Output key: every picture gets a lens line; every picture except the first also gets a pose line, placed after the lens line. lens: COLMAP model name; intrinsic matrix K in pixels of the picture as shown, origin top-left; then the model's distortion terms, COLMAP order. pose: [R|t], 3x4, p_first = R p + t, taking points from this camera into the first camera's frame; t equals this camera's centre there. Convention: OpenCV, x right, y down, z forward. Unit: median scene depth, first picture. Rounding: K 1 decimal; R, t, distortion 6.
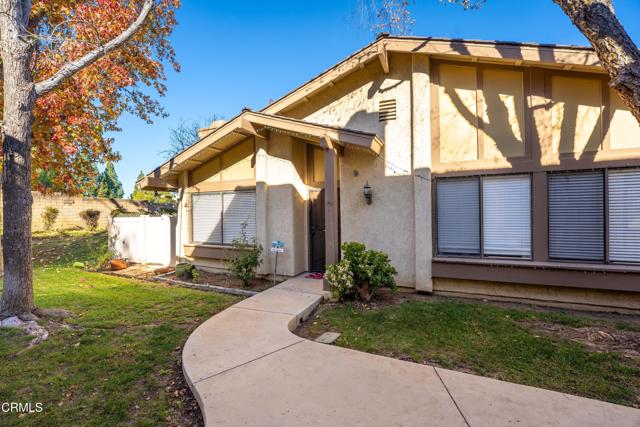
lens RADIAL K [[260.2, 0, 322.9], [0, 260.2, 210.3], [0, 0, 1]] dist [-0.019089, 0.000244]
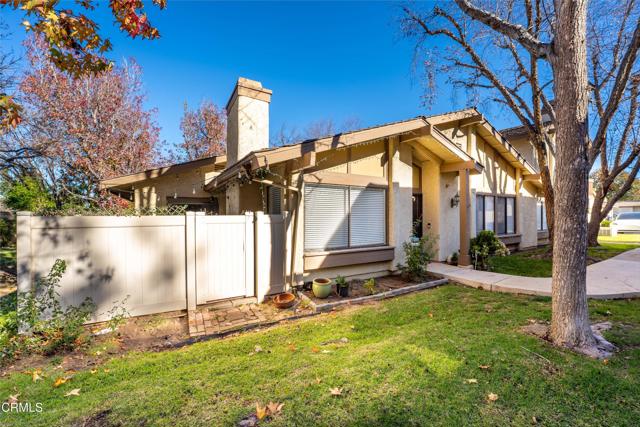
lens RADIAL K [[260.2, 0, 322.1], [0, 260.2, 215.6], [0, 0, 1]] dist [-0.019089, 0.000244]
pose [[0.558804, 0.011368, 0.829222, -1.165118], [-0.006952, 0.999935, -0.009024, 0.033397], [-0.829270, -0.000722, 0.558847, 0.604108]]
